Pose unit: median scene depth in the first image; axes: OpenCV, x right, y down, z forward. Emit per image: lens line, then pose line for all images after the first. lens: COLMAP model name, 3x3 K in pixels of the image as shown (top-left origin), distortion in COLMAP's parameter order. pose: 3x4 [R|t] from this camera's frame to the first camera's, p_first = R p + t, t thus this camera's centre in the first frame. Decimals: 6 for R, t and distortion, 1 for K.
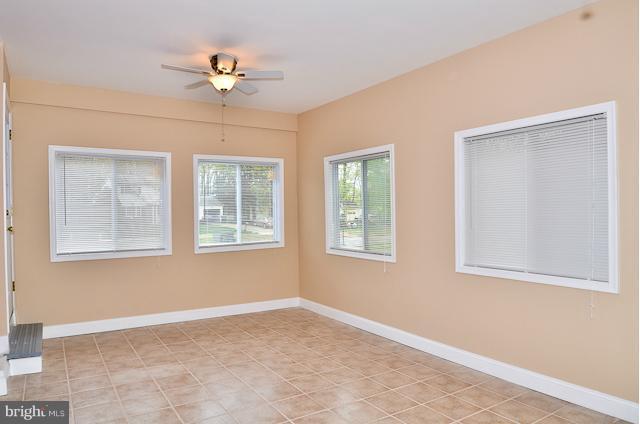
lens RADIAL K [[440.5, 0, 324.7], [0, 440.5, 212.0], [0, 0, 1]] dist [-0.007076, -0.002053]
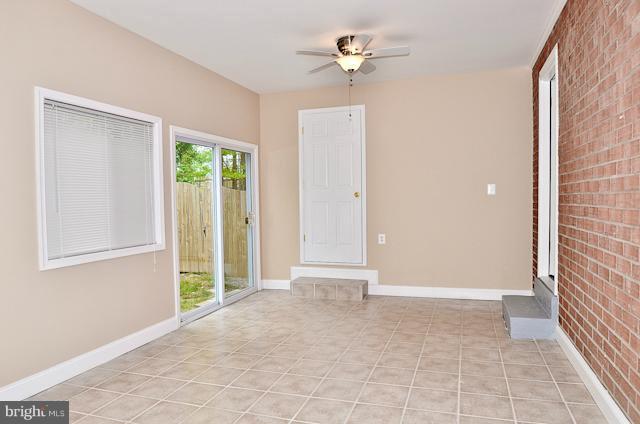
lens RADIAL K [[440.5, 0, 324.7], [0, 440.5, 212.0], [0, 0, 1]] dist [-0.007076, -0.002053]
pose [[-0.628632, -0.009659, 0.777643, -0.699052], [0.014070, 0.999618, 0.023790, 0.026308], [-0.777576, 0.025897, -0.628256, 1.280366]]
